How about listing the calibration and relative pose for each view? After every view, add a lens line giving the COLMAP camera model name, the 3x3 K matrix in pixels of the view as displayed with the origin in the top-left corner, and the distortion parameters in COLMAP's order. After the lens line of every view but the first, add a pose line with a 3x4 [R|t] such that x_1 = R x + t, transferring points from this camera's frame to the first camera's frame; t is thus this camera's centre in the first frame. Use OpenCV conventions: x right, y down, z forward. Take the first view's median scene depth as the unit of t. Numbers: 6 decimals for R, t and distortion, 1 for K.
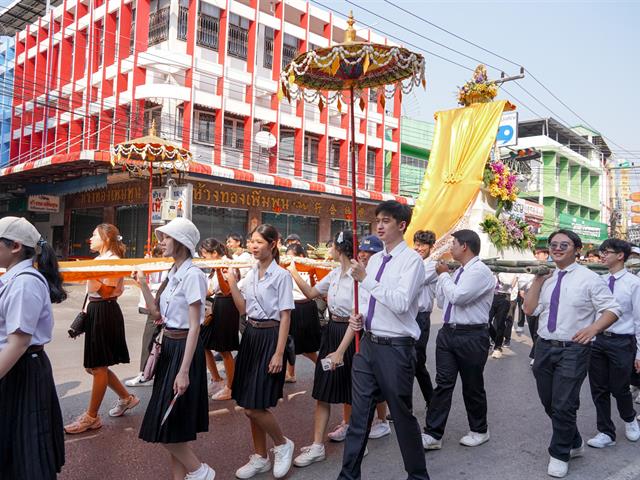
lens RADIAL K [[477.7, 0, 320.0], [0, 477.7, 240.0], [0, 0, 1]] dist [-0.039921, 0.023770]
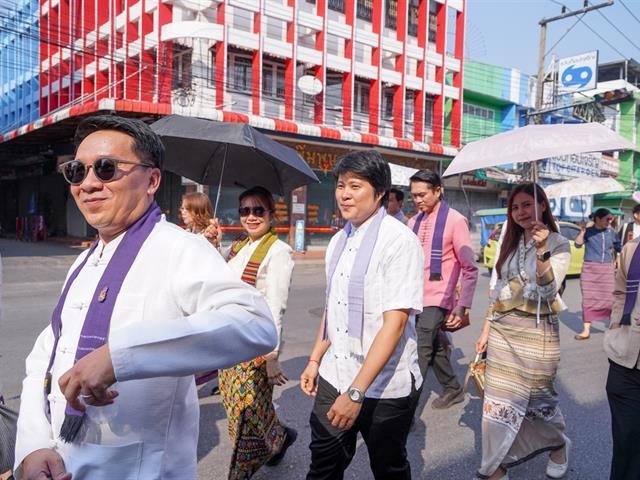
lens RADIAL K [[477.7, 0, 320.0], [0, 477.7, 240.0], [0, 0, 1]] dist [-0.039921, 0.023770]
pose [[0.995891, -0.004799, -0.090435, -0.018027], [0.011799, 0.996960, 0.077023, 0.004645], [0.089791, -0.077773, 0.992919, 0.110923]]
